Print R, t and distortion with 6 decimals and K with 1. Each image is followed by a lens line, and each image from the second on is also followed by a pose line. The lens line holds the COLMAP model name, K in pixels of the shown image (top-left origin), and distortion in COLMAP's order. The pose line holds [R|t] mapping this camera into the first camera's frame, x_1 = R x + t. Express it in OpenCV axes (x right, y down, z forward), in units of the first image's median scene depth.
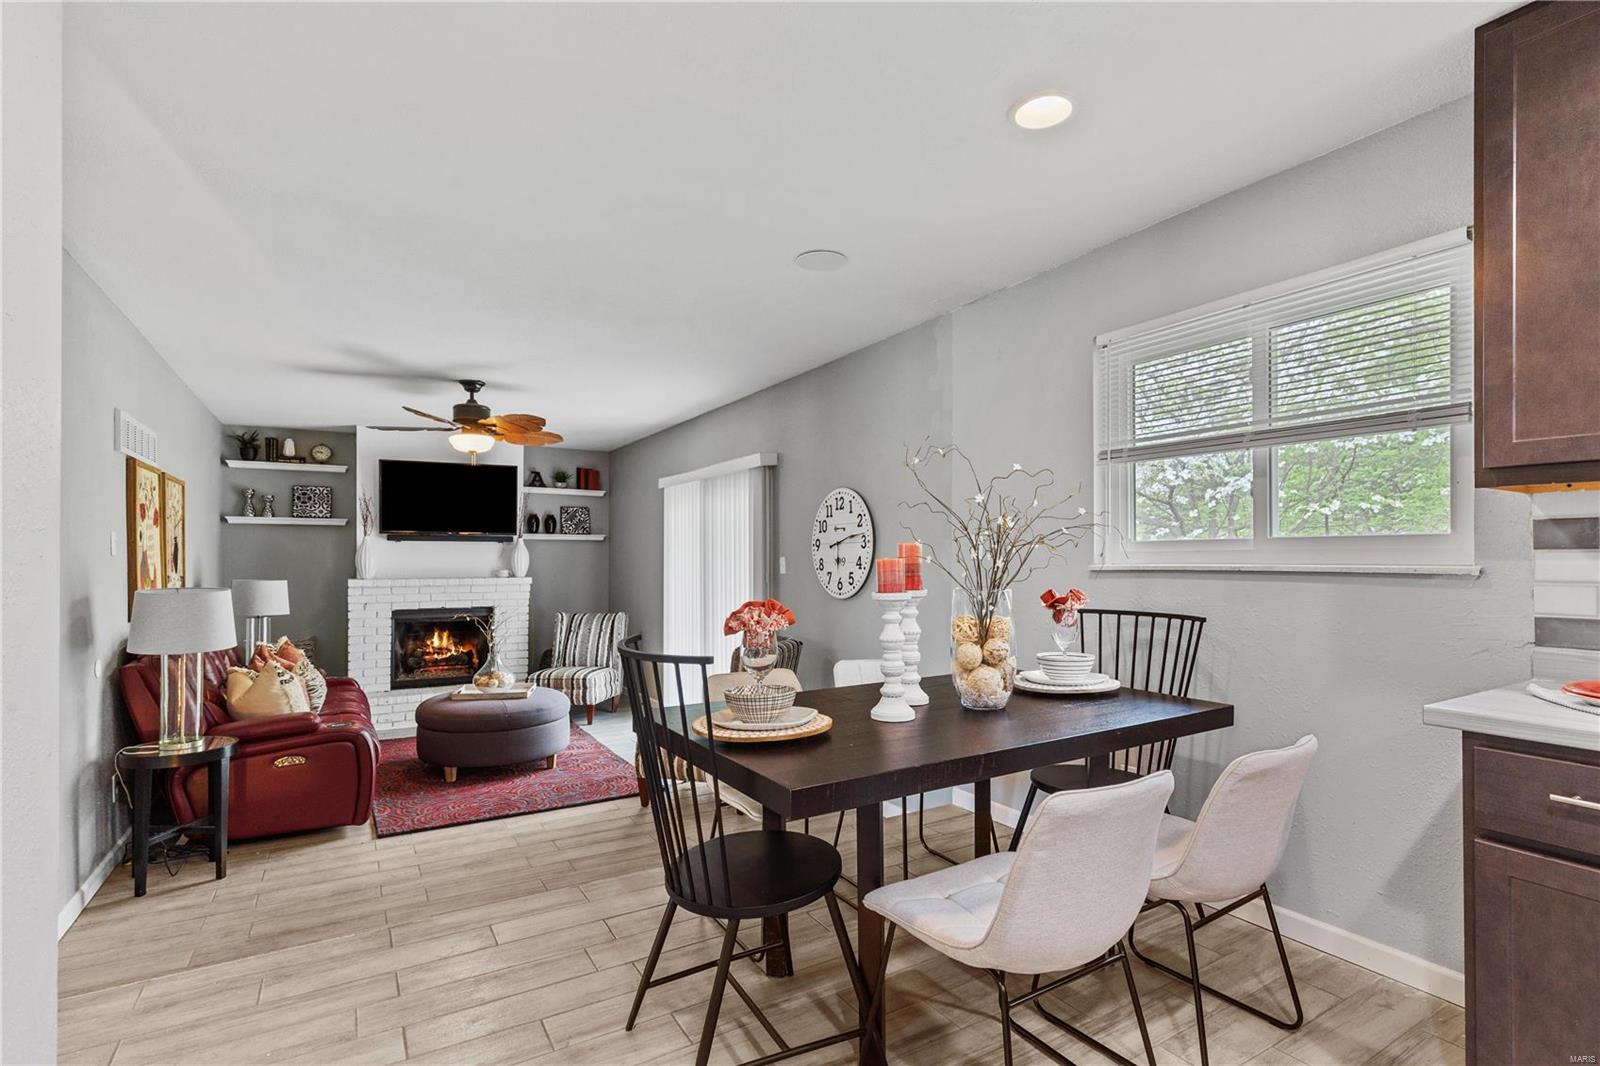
lens RADIAL K [[765.5, 0, 804.2], [0, 765.5, 552.7], [0, 0, 1]] dist [0.000765, -0.000043]
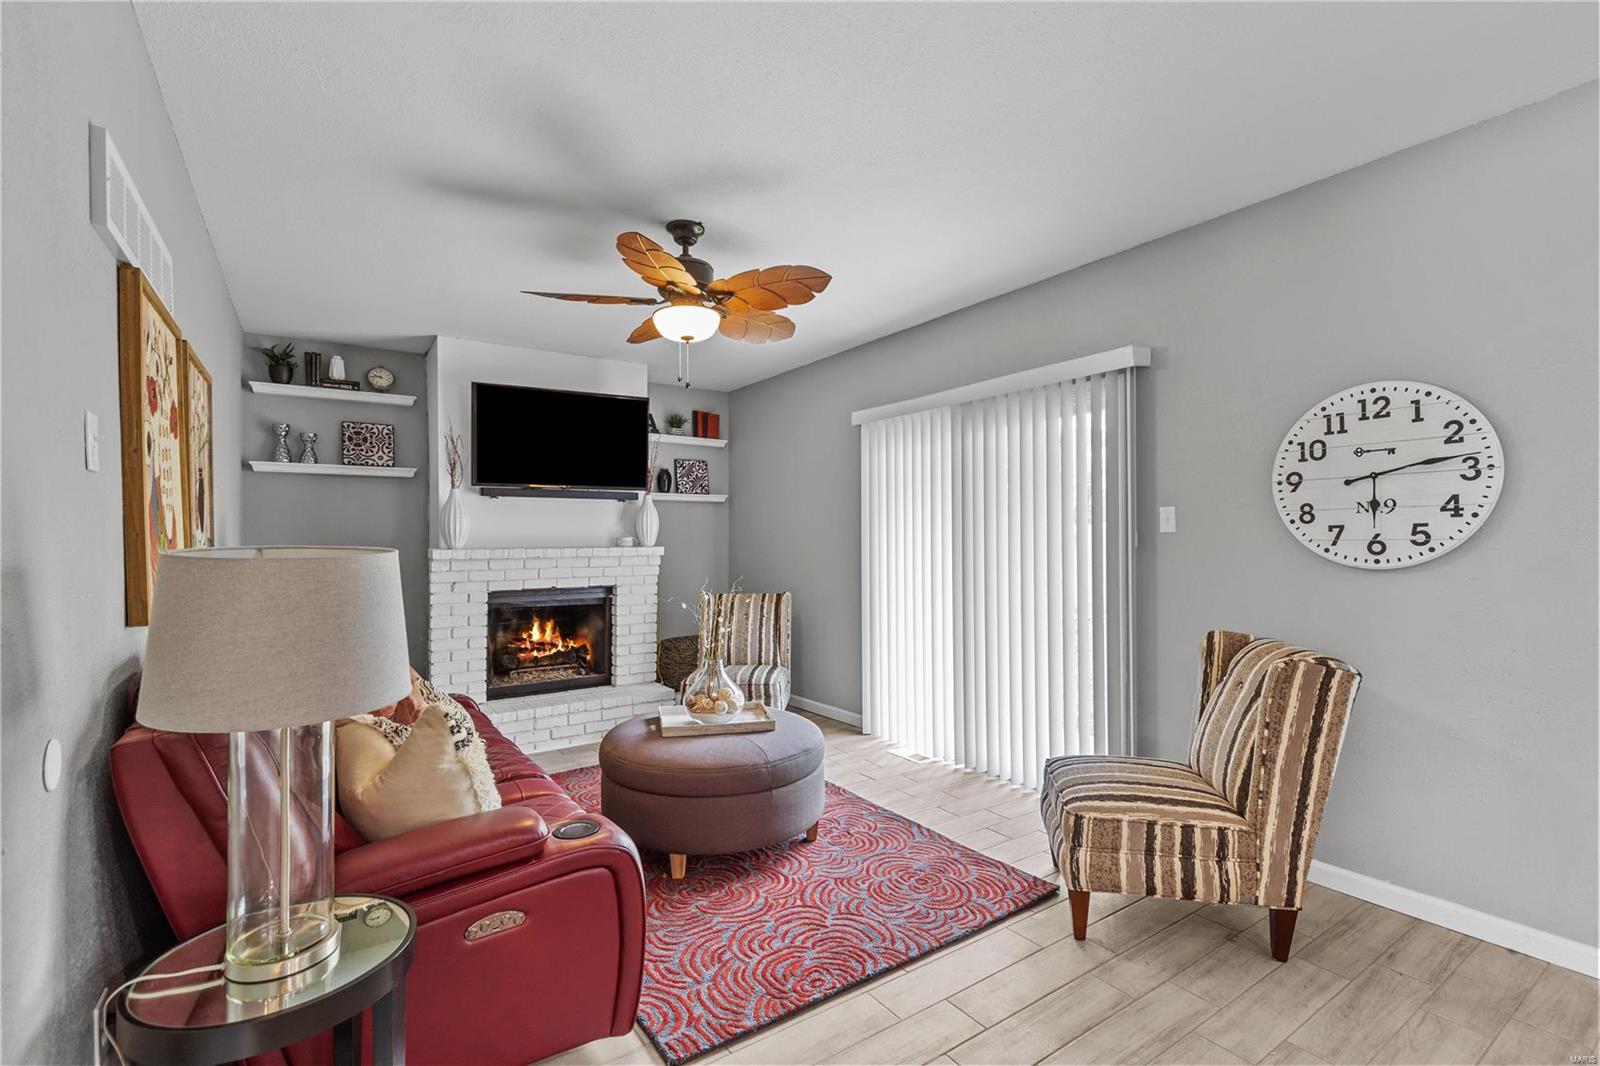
lens RADIAL K [[726.5, 0, 806.7], [0, 726.5, 536.4], [0, 0, 1]] dist [0.001743, 0.000109]
pose [[0.998708, -0.003501, 0.050701, -0.275010], [0.003160, 0.999972, 0.006796, 0.019303], [-0.050723, -0.006627, 0.998691, 0.301260]]
